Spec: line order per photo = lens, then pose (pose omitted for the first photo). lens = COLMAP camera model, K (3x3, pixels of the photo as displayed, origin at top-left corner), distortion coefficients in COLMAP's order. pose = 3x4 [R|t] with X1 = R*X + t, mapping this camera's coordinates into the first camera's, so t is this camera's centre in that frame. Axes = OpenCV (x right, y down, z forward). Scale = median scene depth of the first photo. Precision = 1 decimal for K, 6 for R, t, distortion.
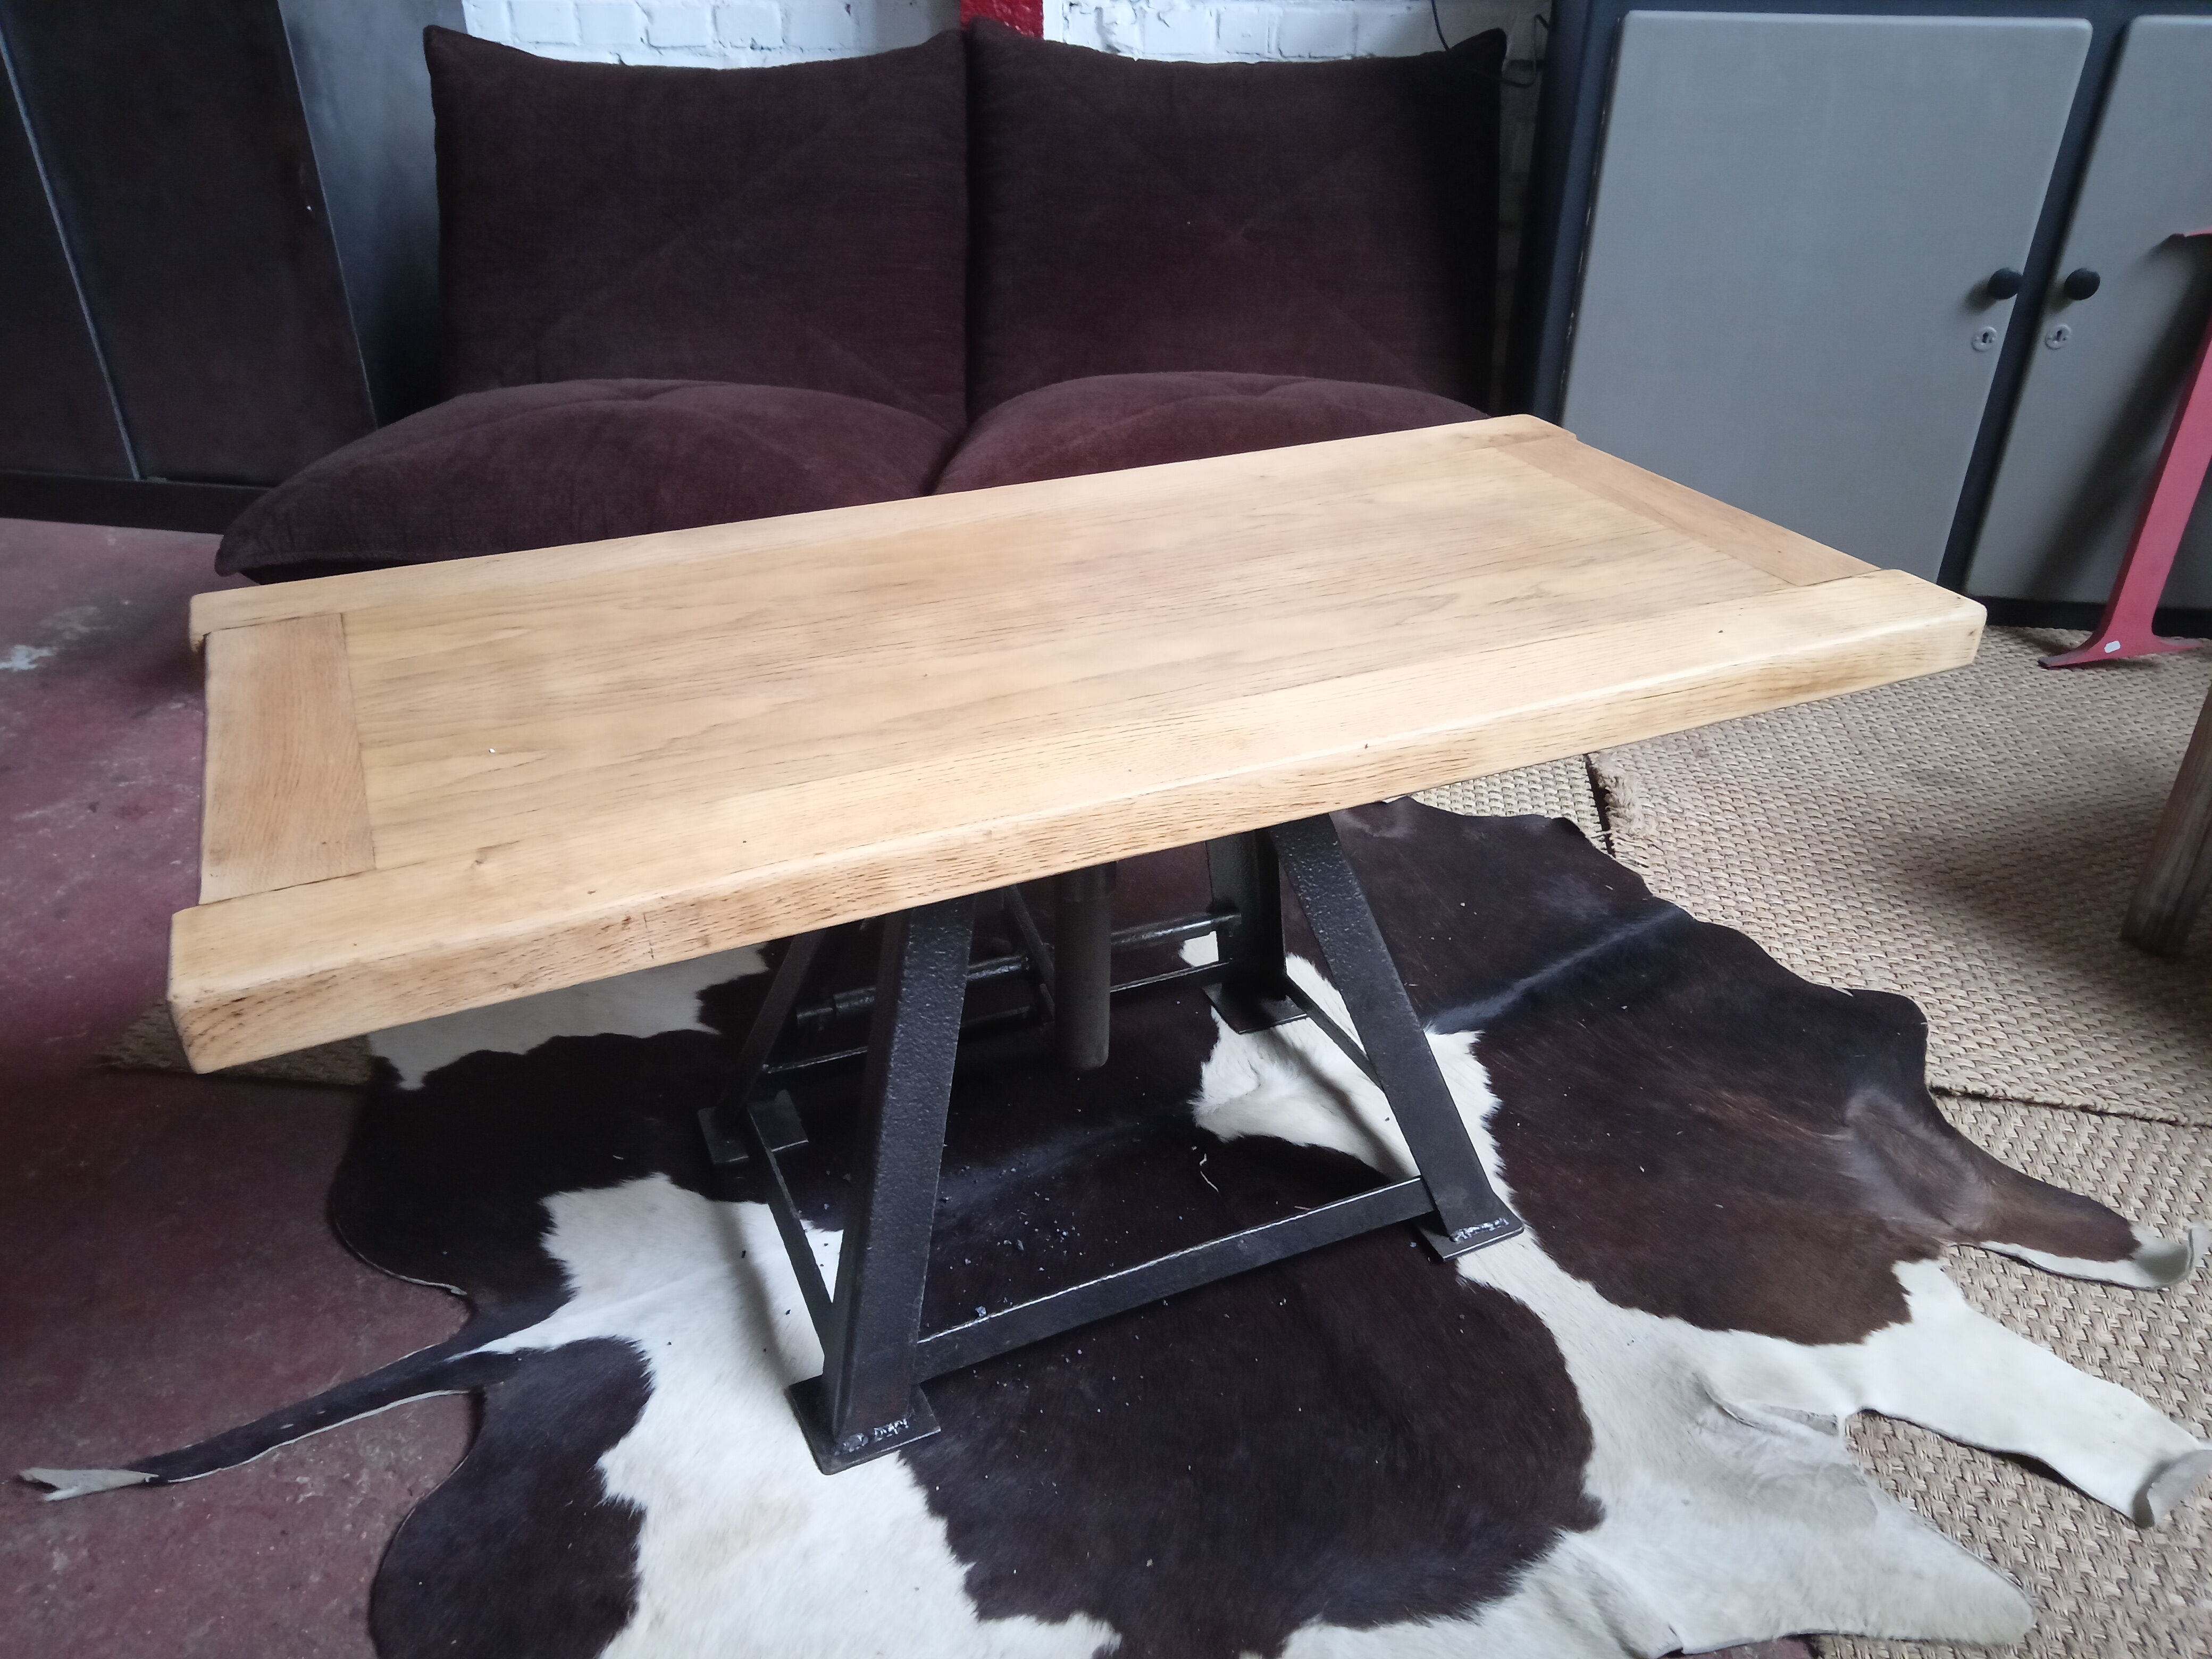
lens RADIAL K [[1645.1, 0, 1106.0], [0, 1645.1, 829.5], [0, 0, 1]] dist [0.026717, -0.004383]
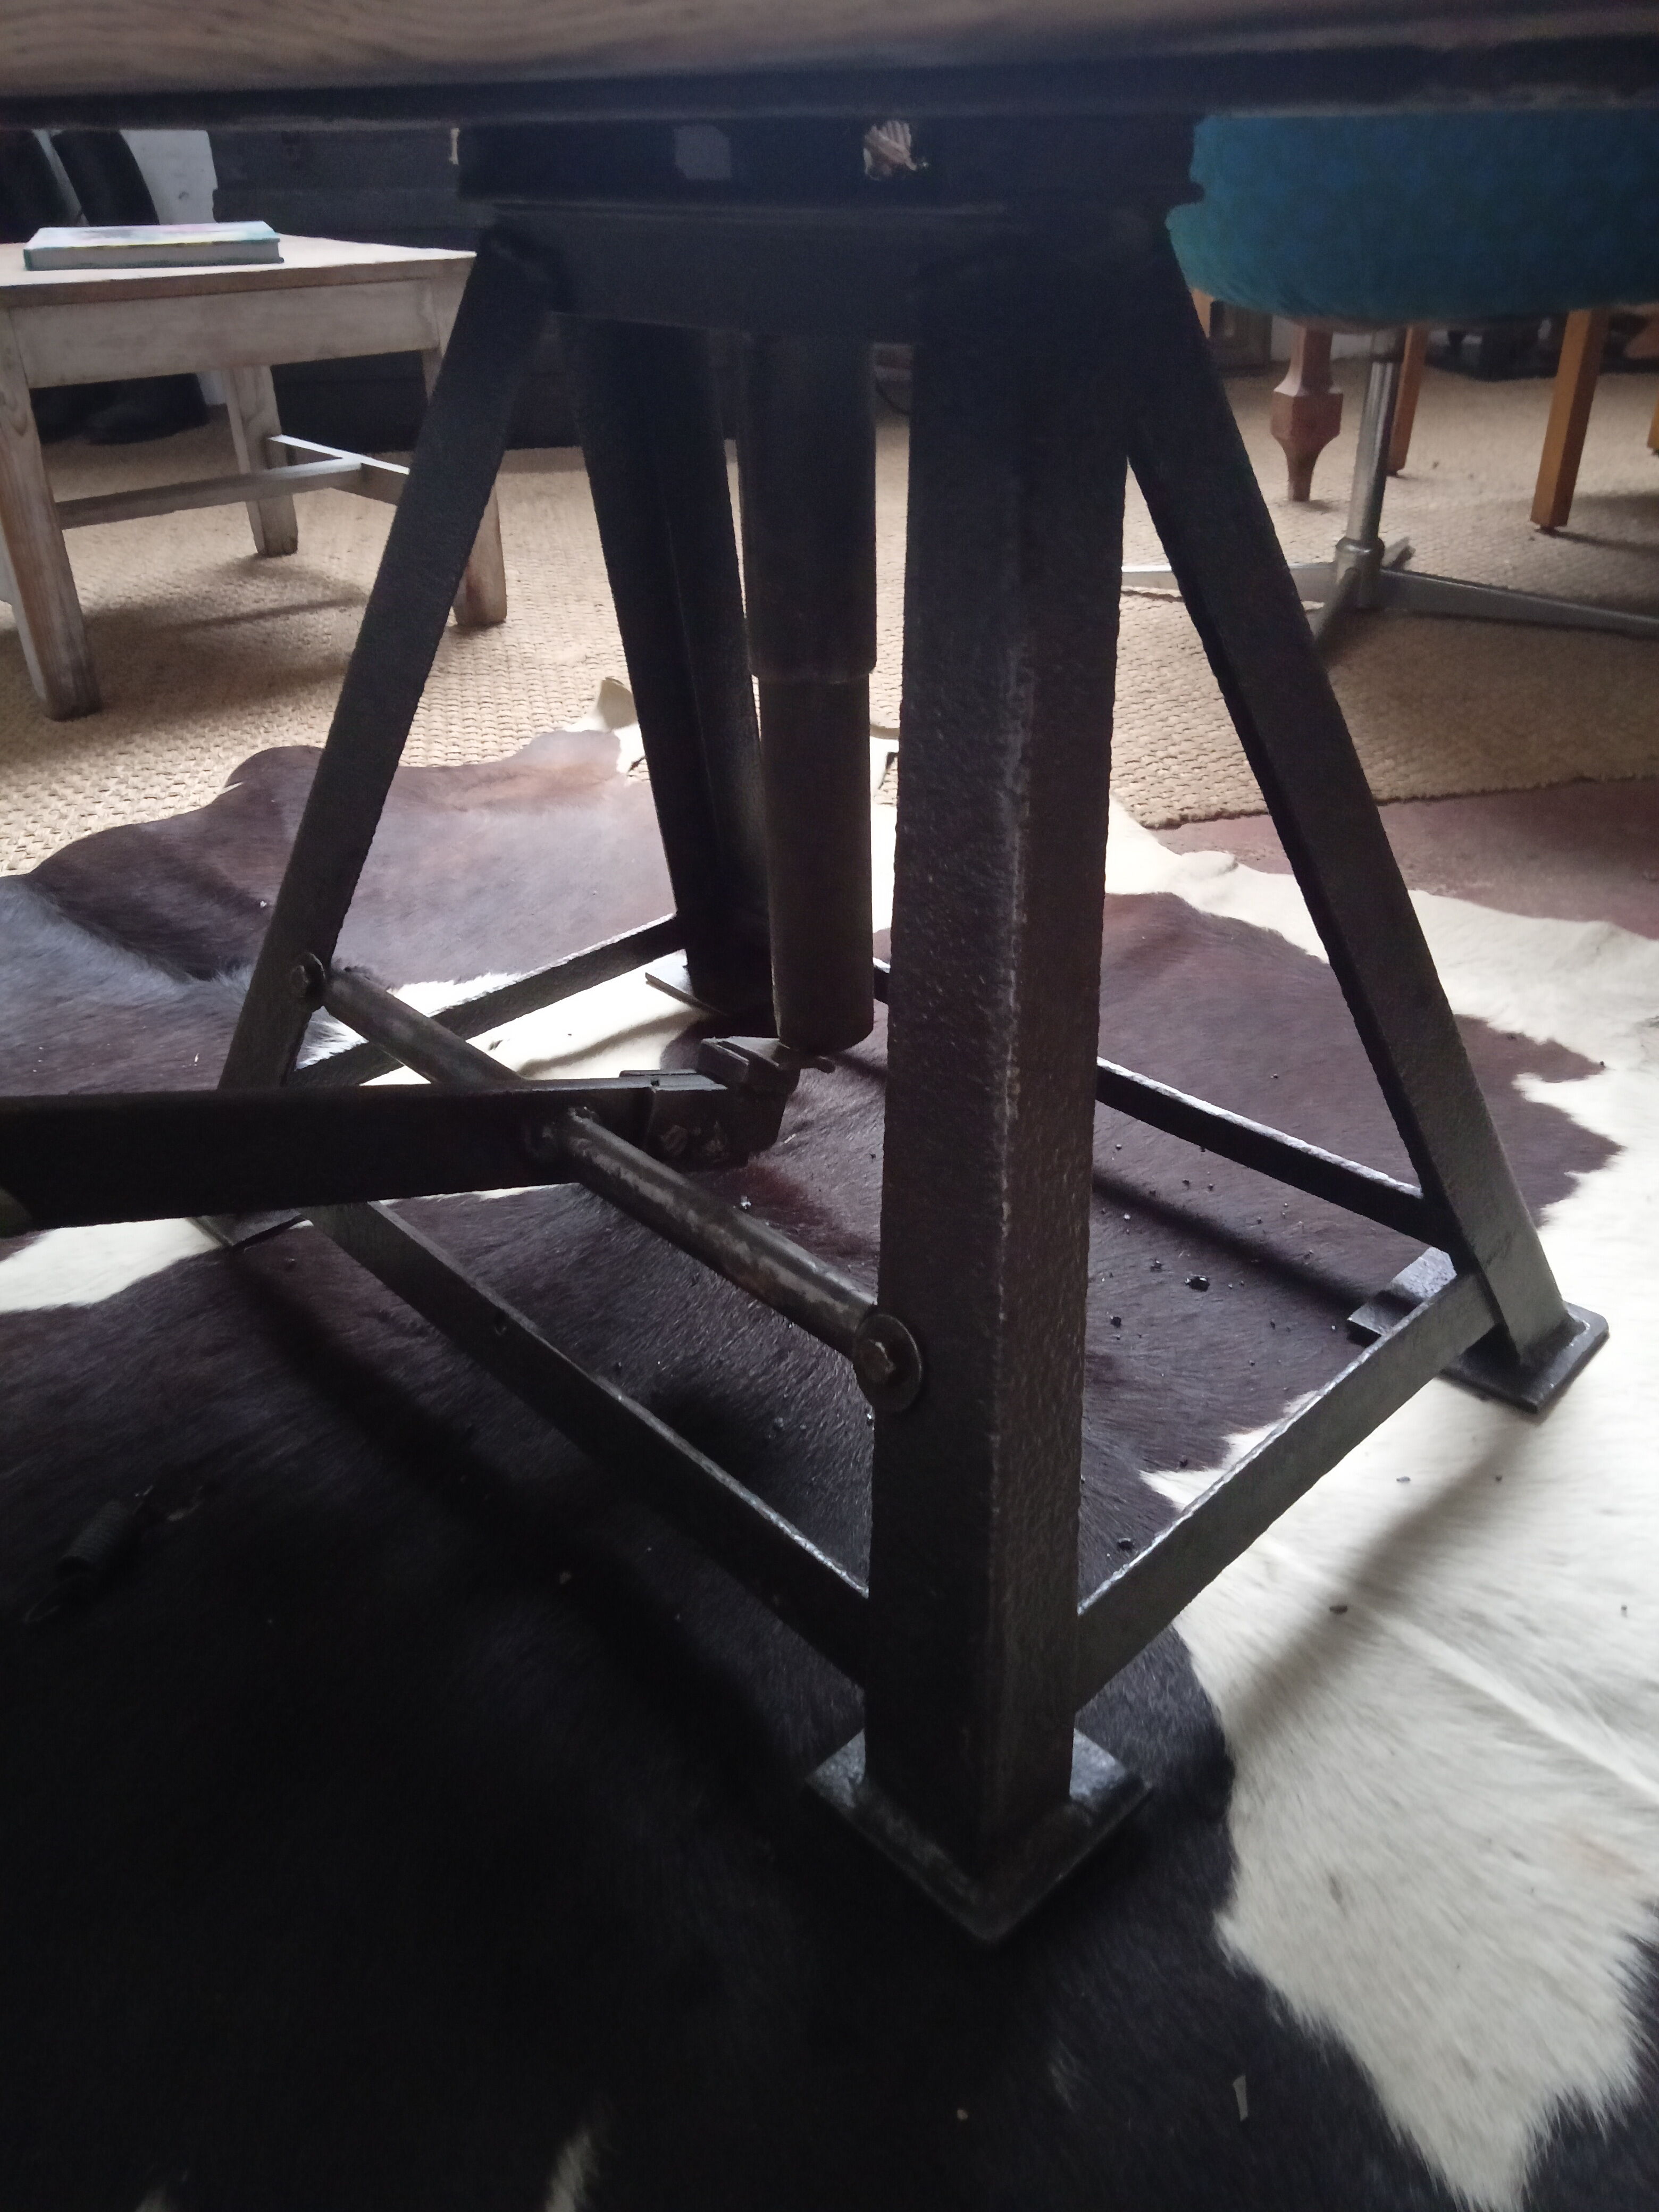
lens RADIAL K [[1645.1, 0, 829.5], [0, 1645.1, 1106.0], [0, 0, 1]] dist [0.026717, -0.004383]
pose [[-0.340668, -0.477186, 0.810086, -0.480329], [0.478911, 0.653390, 0.586282, -0.167236], [-0.809067, 0.587686, 0.005941, 1.045101]]
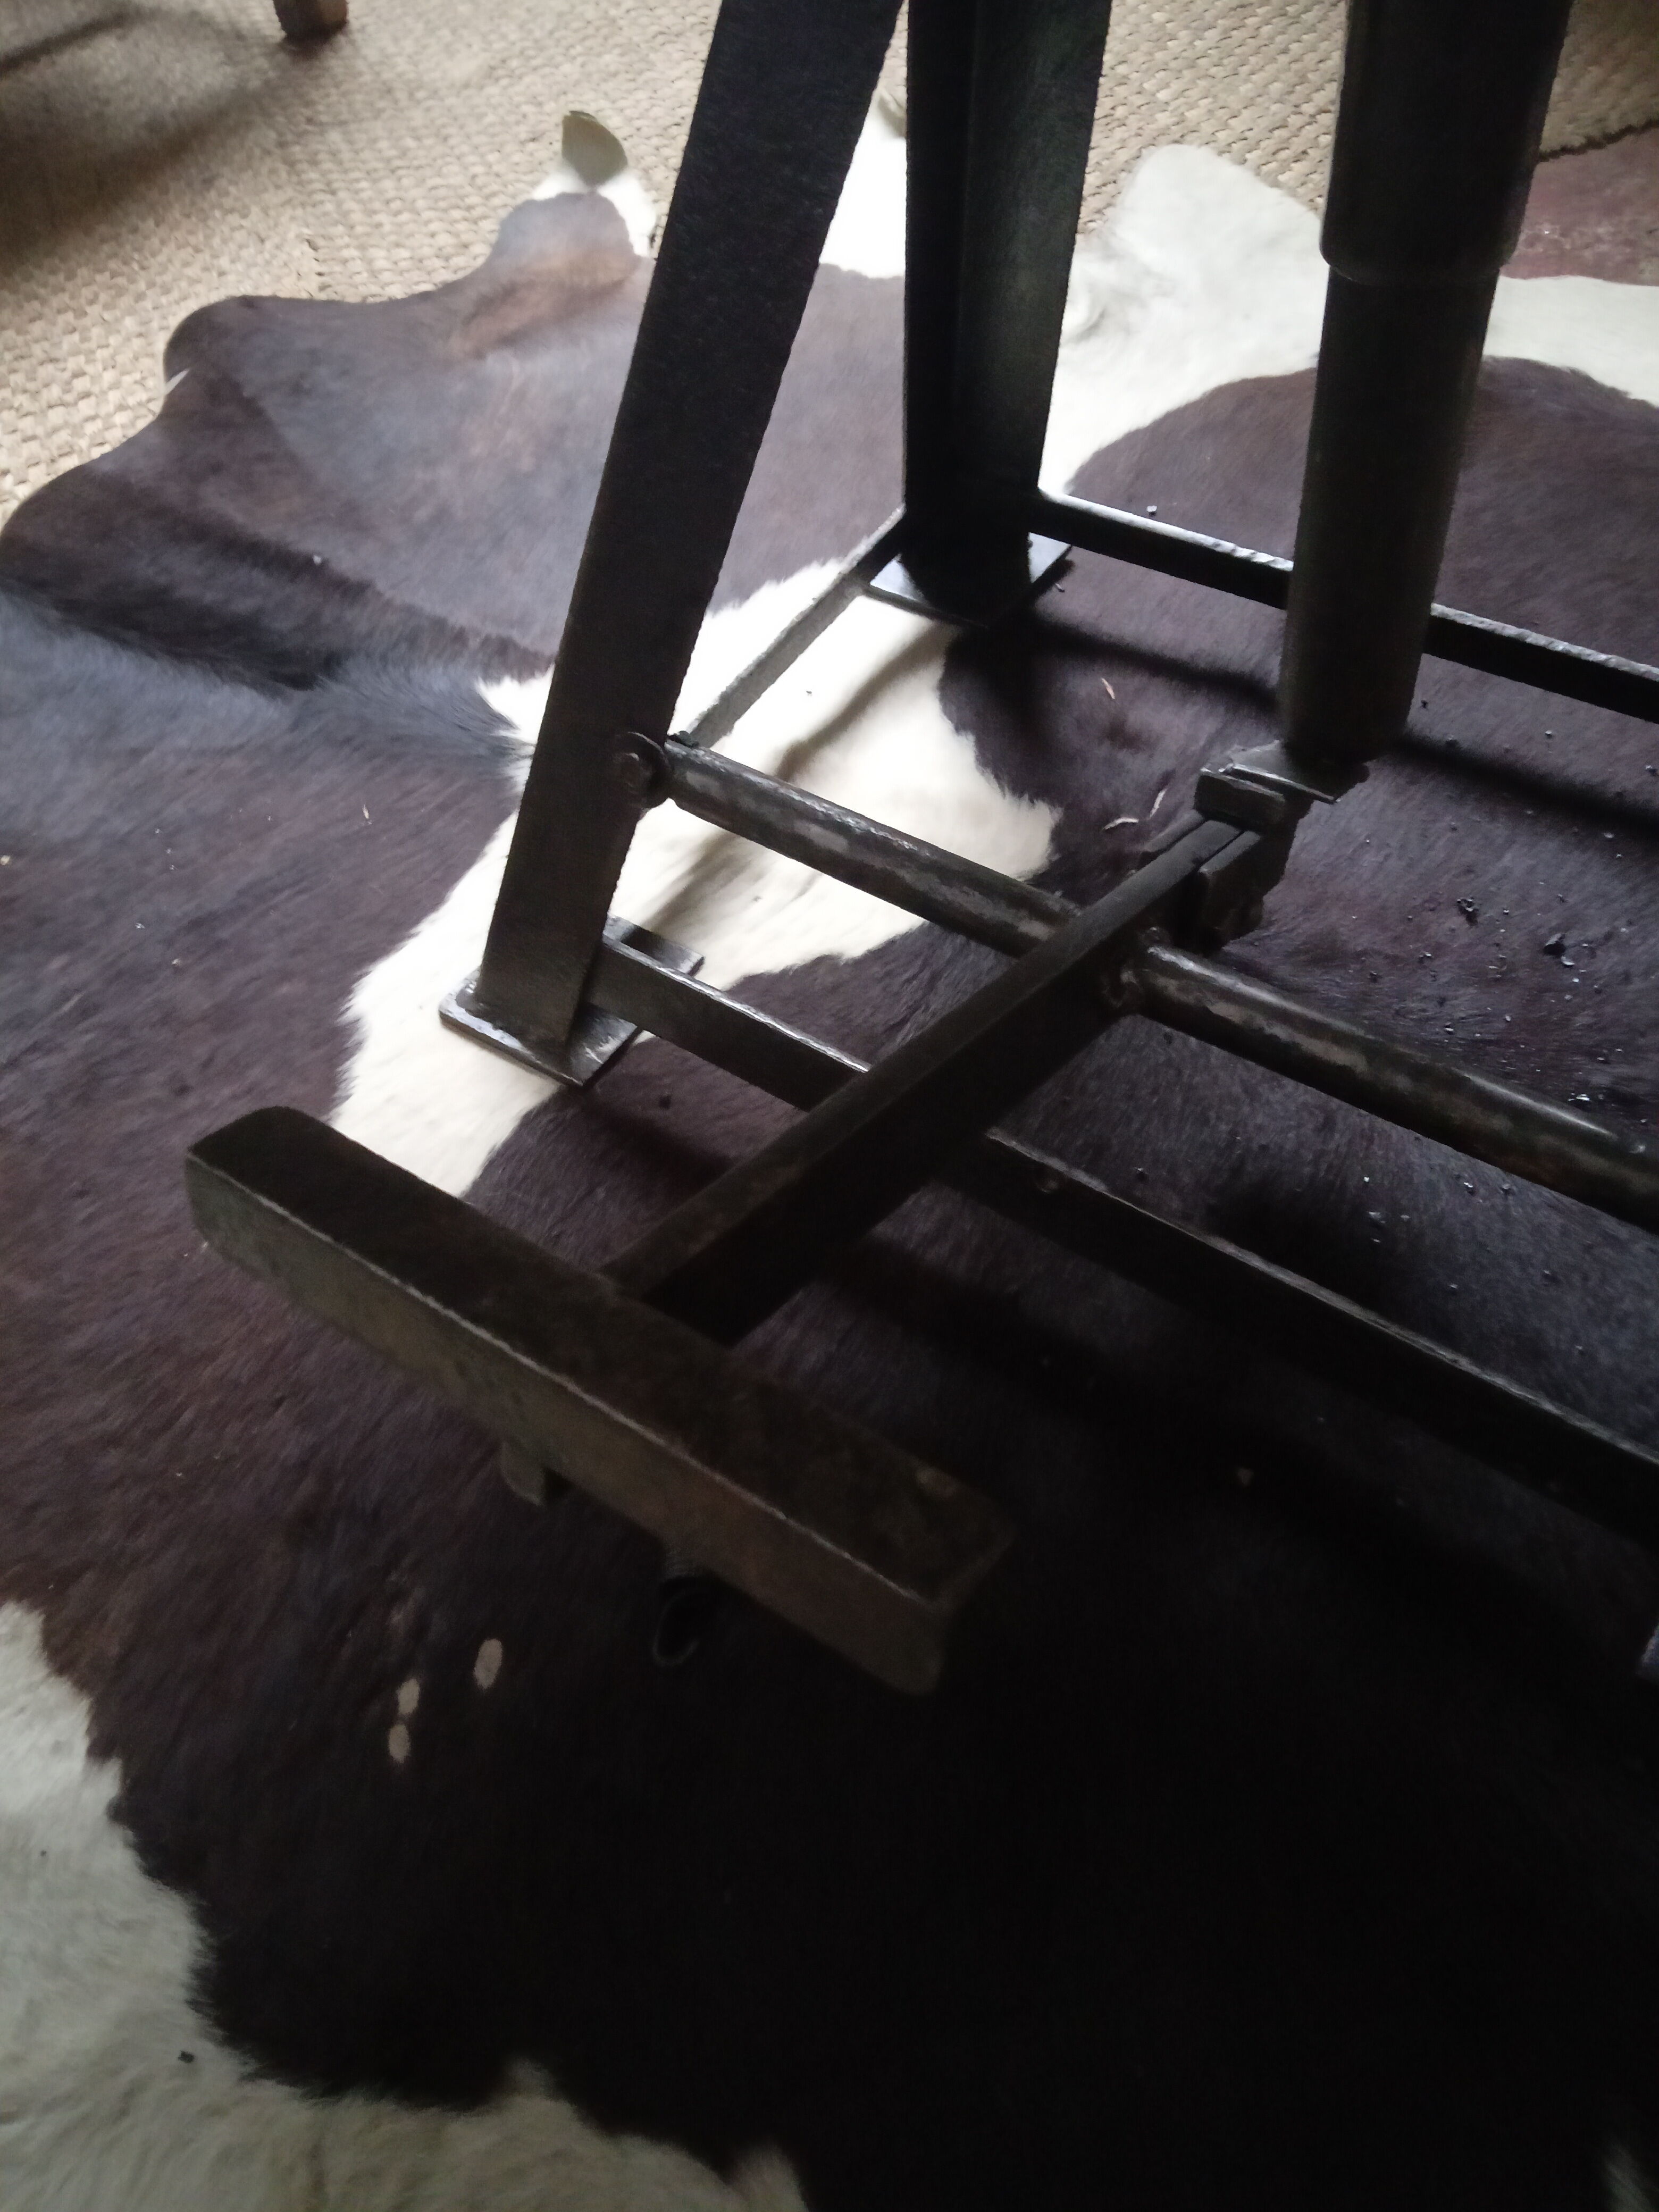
lens RADIAL K [[1642.0, 0, 827.4], [0, 1642.0, 1153.0], [0, 0, 1]] dist [-0.012484, -0.003522]
pose [[-0.517958, -0.665965, 0.536853, -0.252572], [0.497160, 0.276350, 0.822474, -0.251920], [-0.696098, 0.692908, 0.187953, 1.126590]]
